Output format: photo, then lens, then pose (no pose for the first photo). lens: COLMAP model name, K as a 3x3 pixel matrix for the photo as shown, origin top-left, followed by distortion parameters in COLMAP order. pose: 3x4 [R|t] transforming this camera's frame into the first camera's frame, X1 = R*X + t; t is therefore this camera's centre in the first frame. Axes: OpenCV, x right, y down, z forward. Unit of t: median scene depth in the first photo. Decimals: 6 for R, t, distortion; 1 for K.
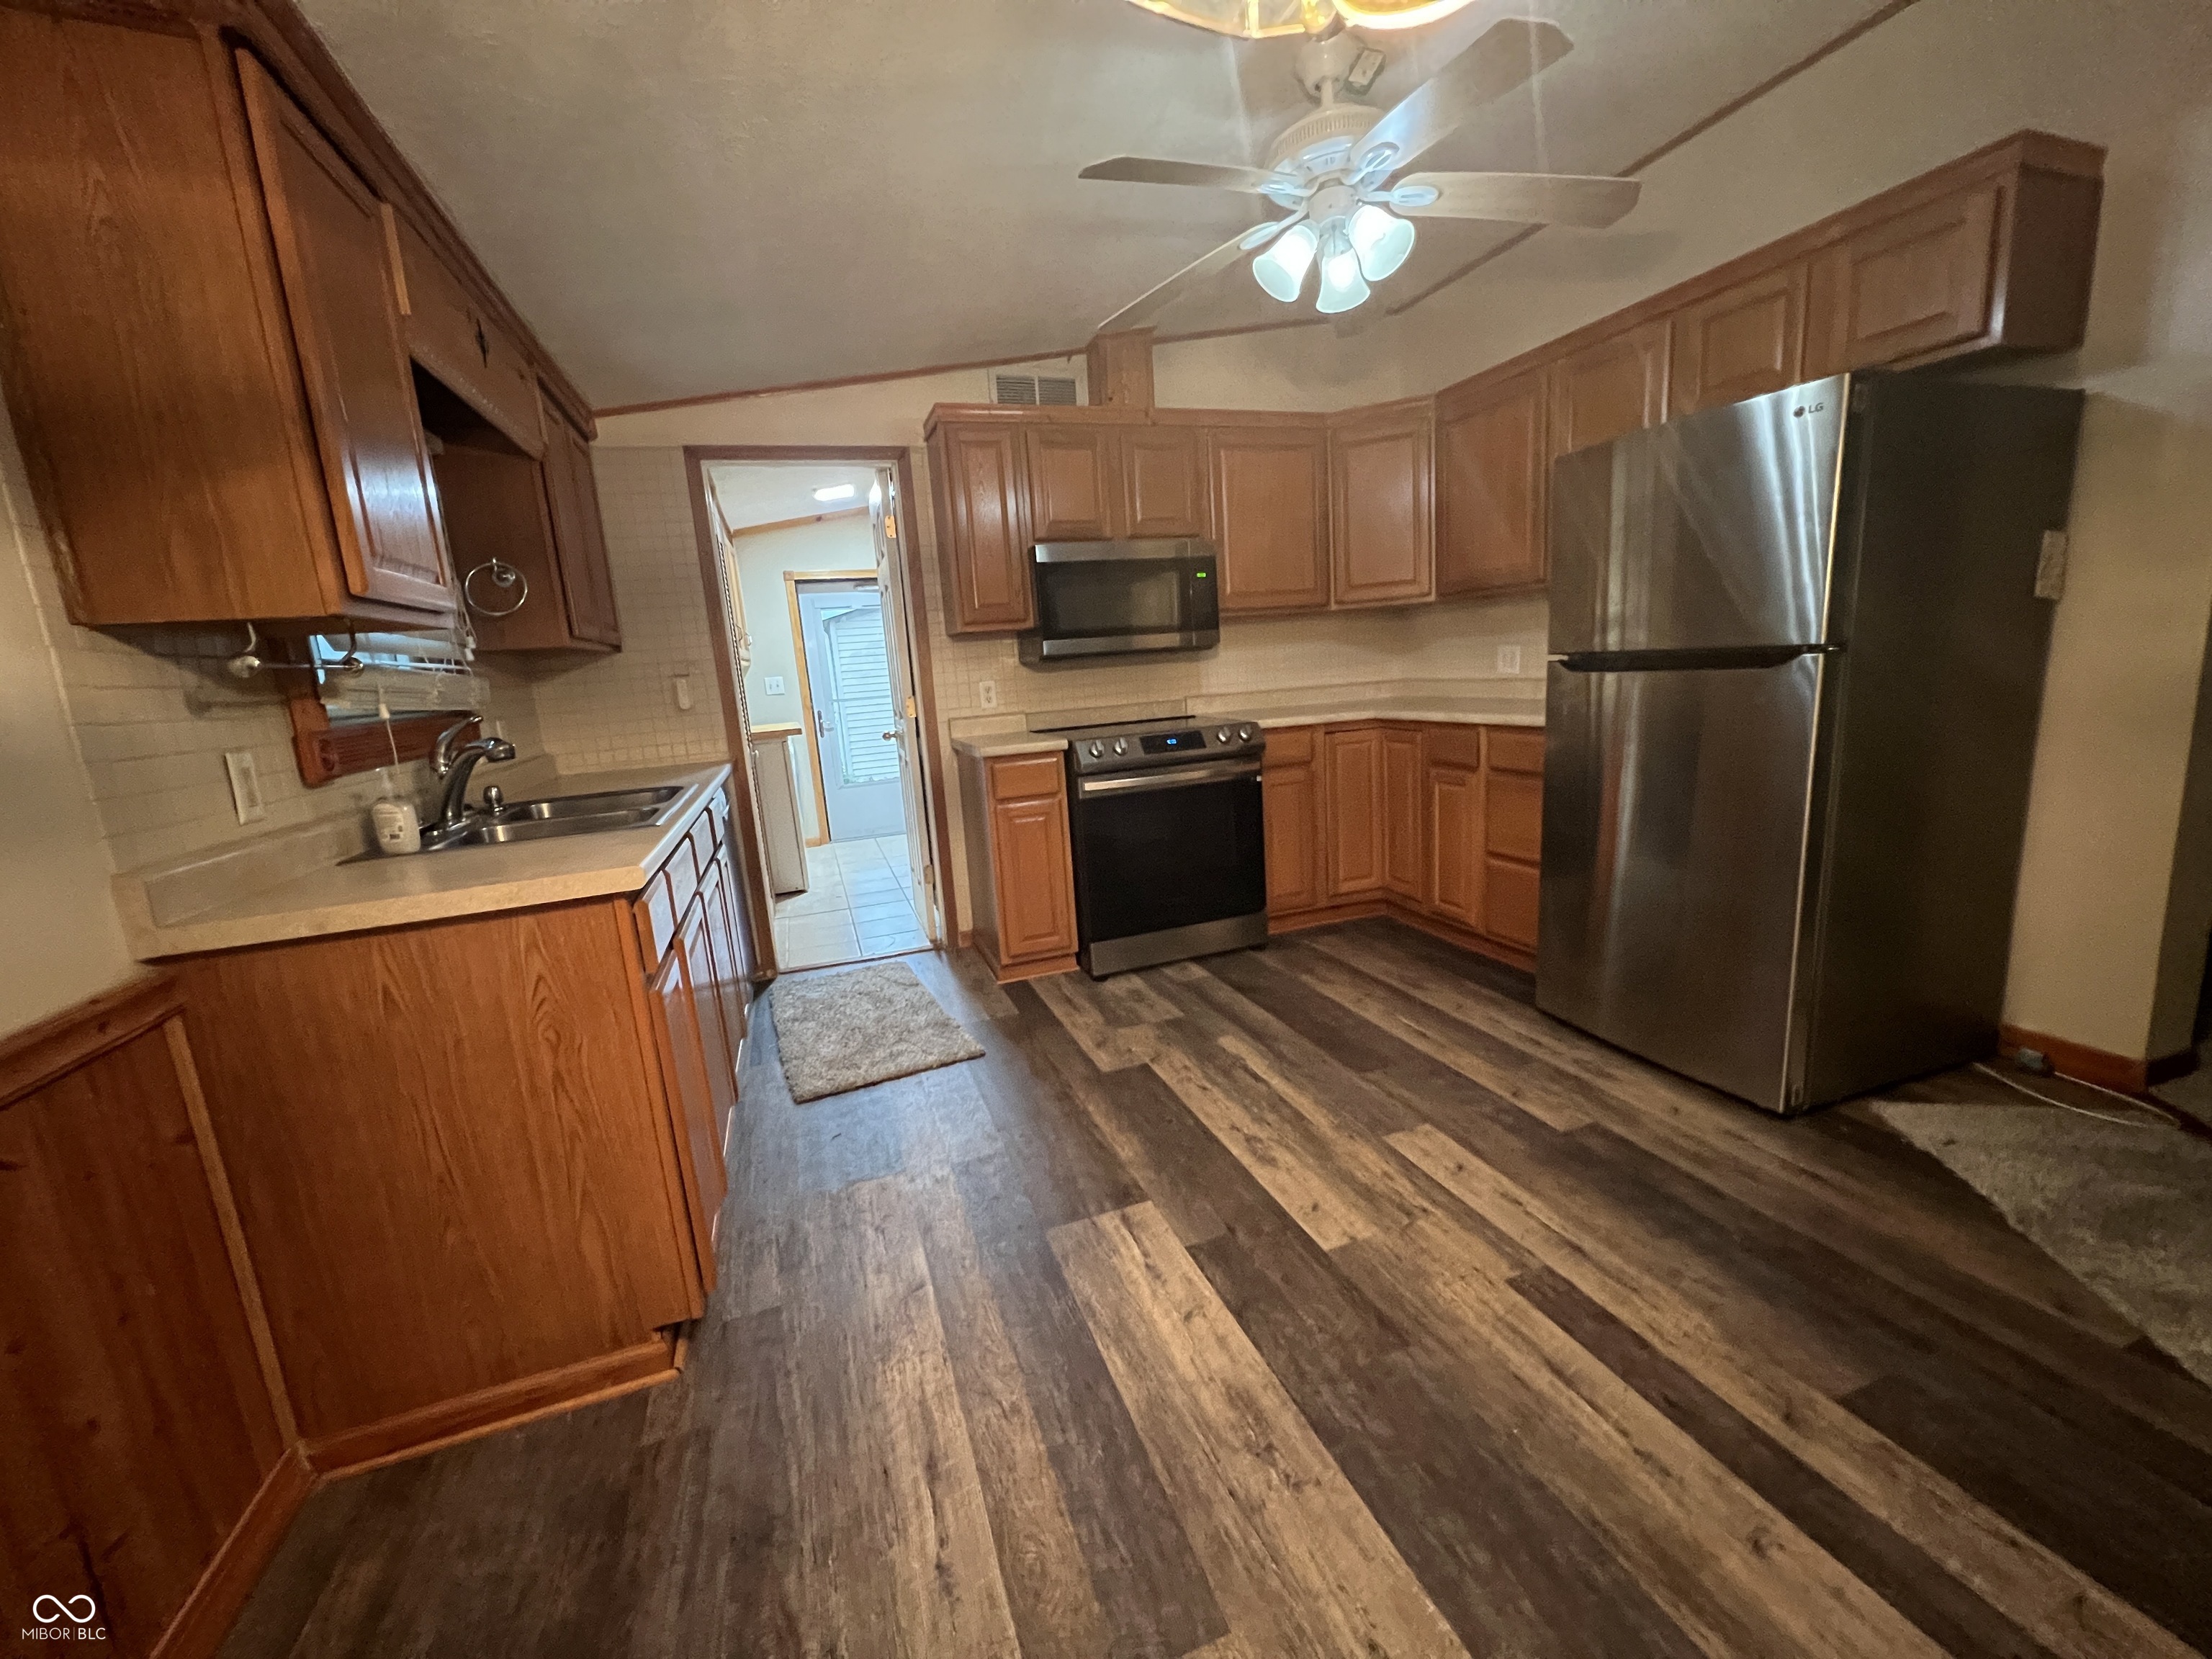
lens RADIAL K [[885.0, 0, 1101.9], [0, 885.0, 830.4], [0, 0, 1]] dist [0.001896, -0.002313]
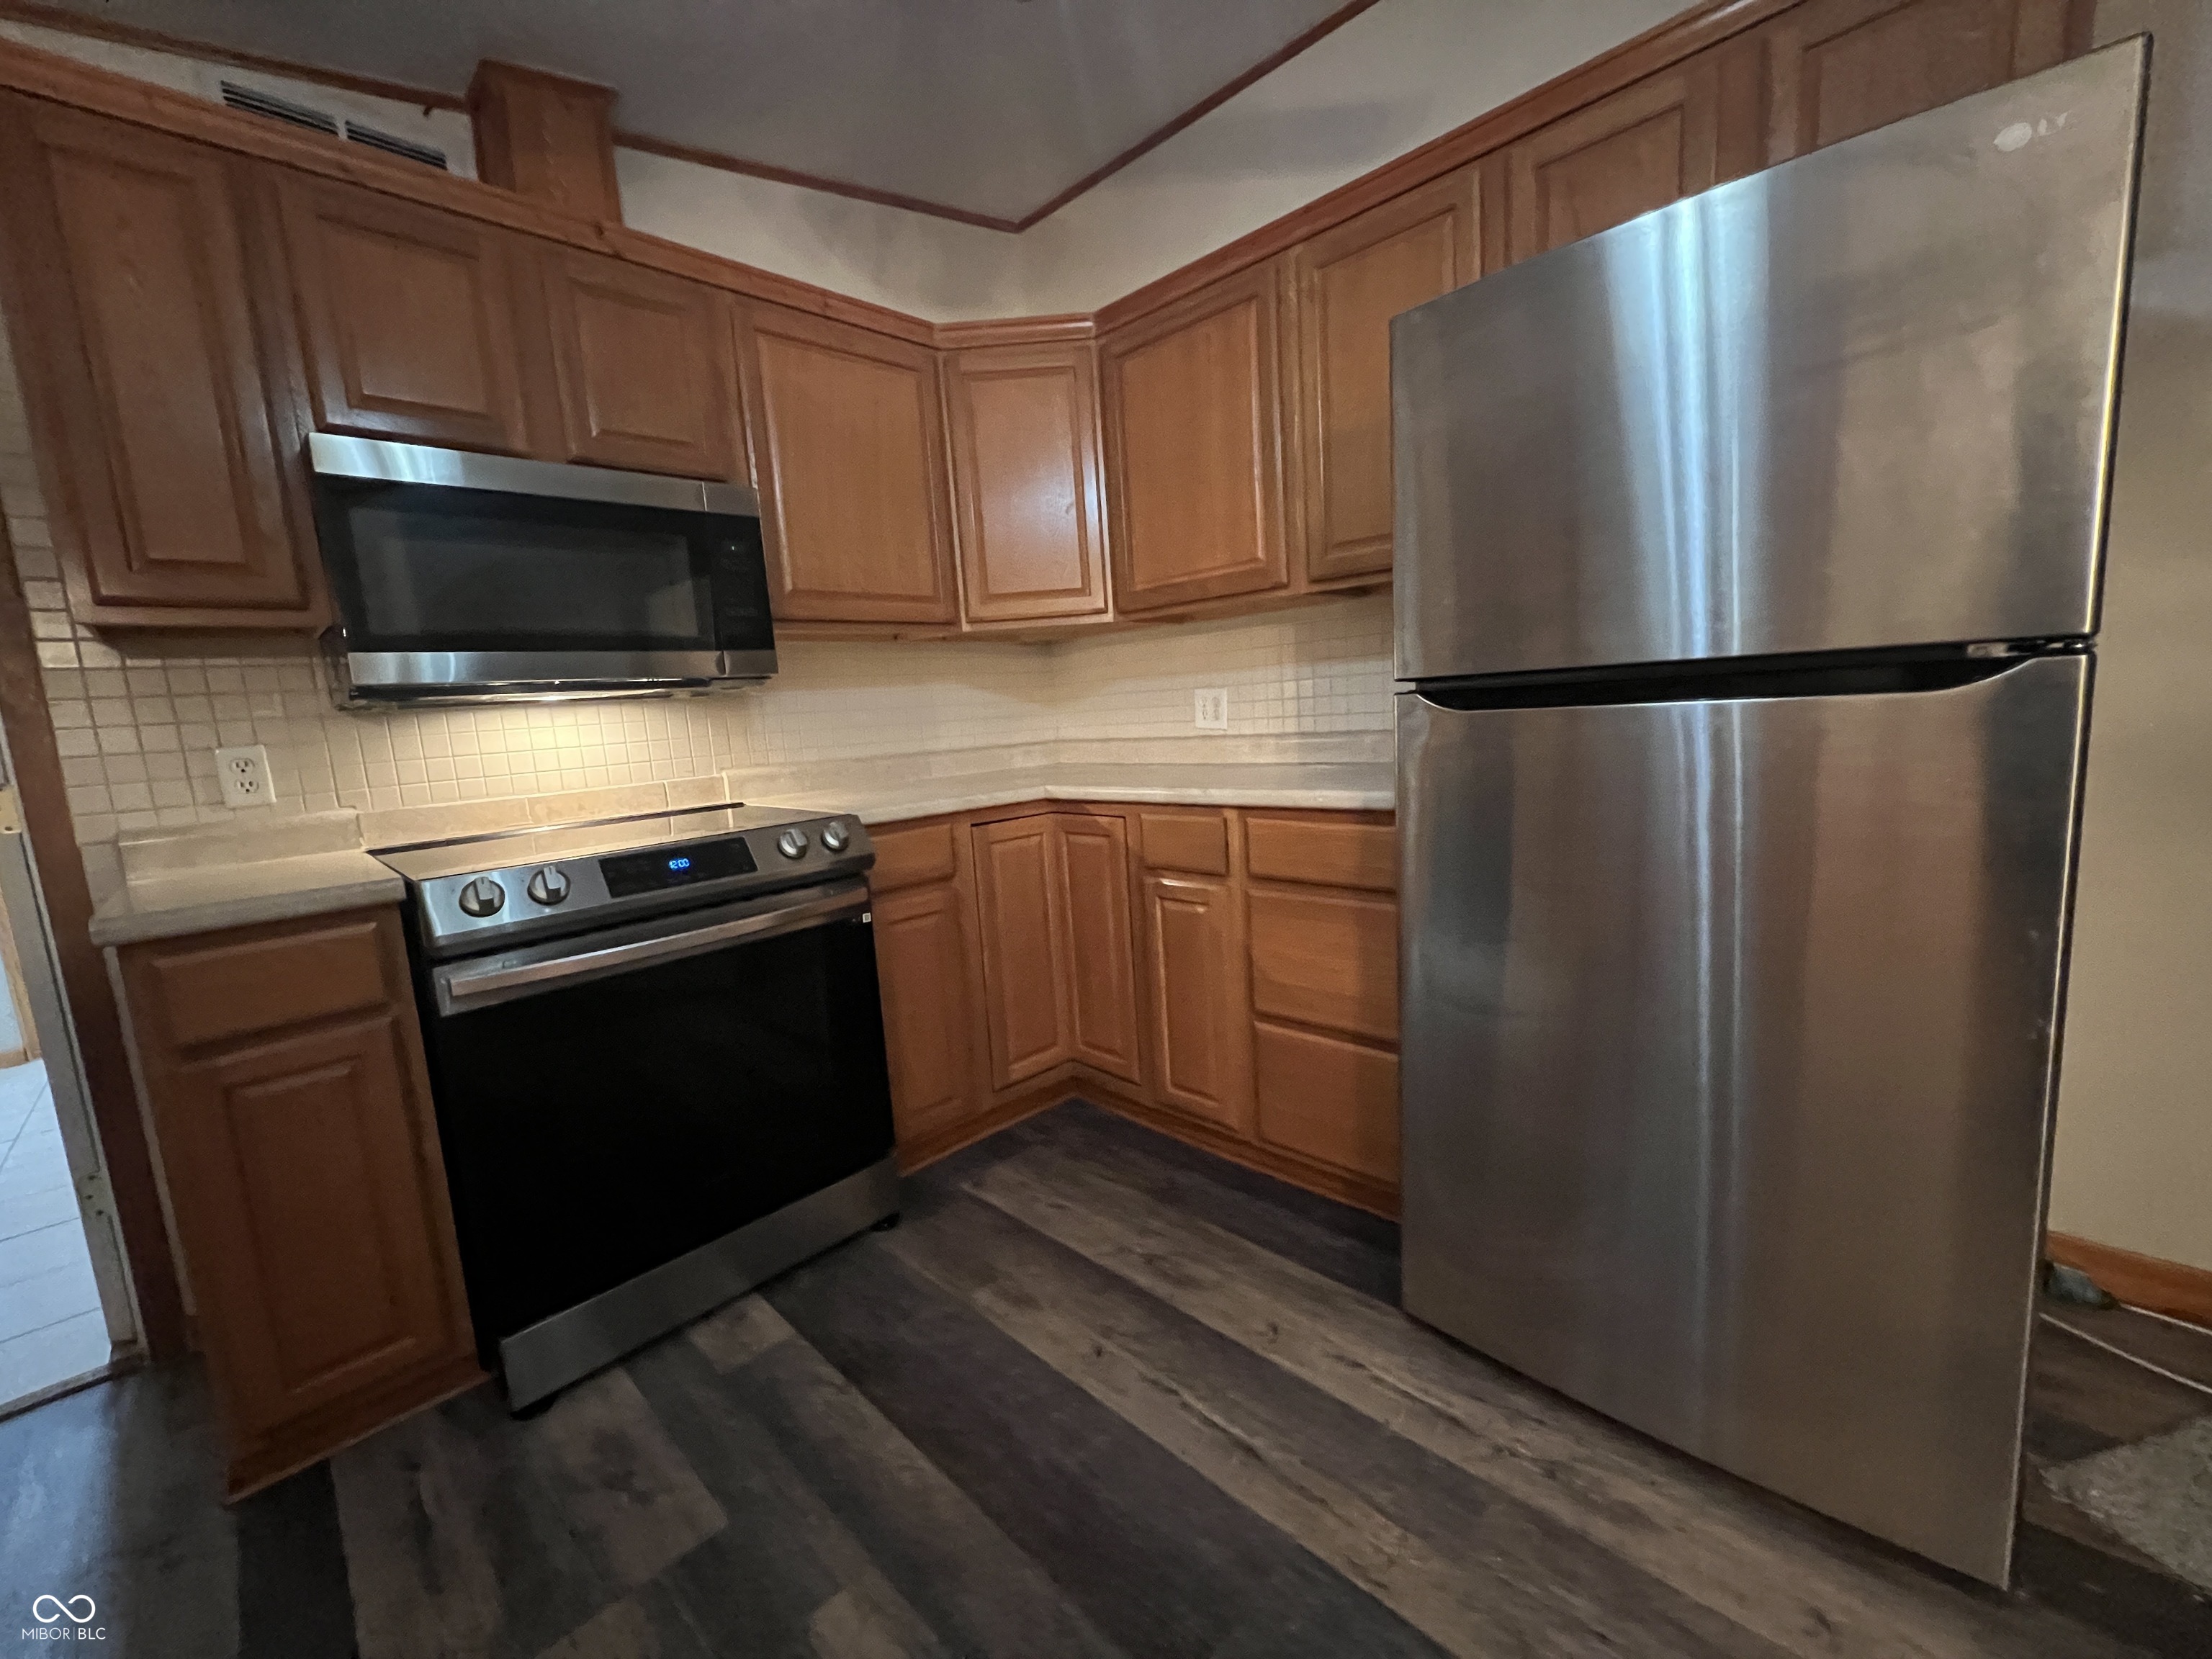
lens RADIAL K [[885.0, 0, 1098.1], [0, 885.0, 831.0], [0, 0, 1]] dist [0.001896, -0.002313]
pose [[0.902882, -0.049645, 0.427012, 0.076653], [0.082424, 0.994872, -0.058612, -0.067825], [-0.421912, 0.088115, 0.902345, 0.446855]]
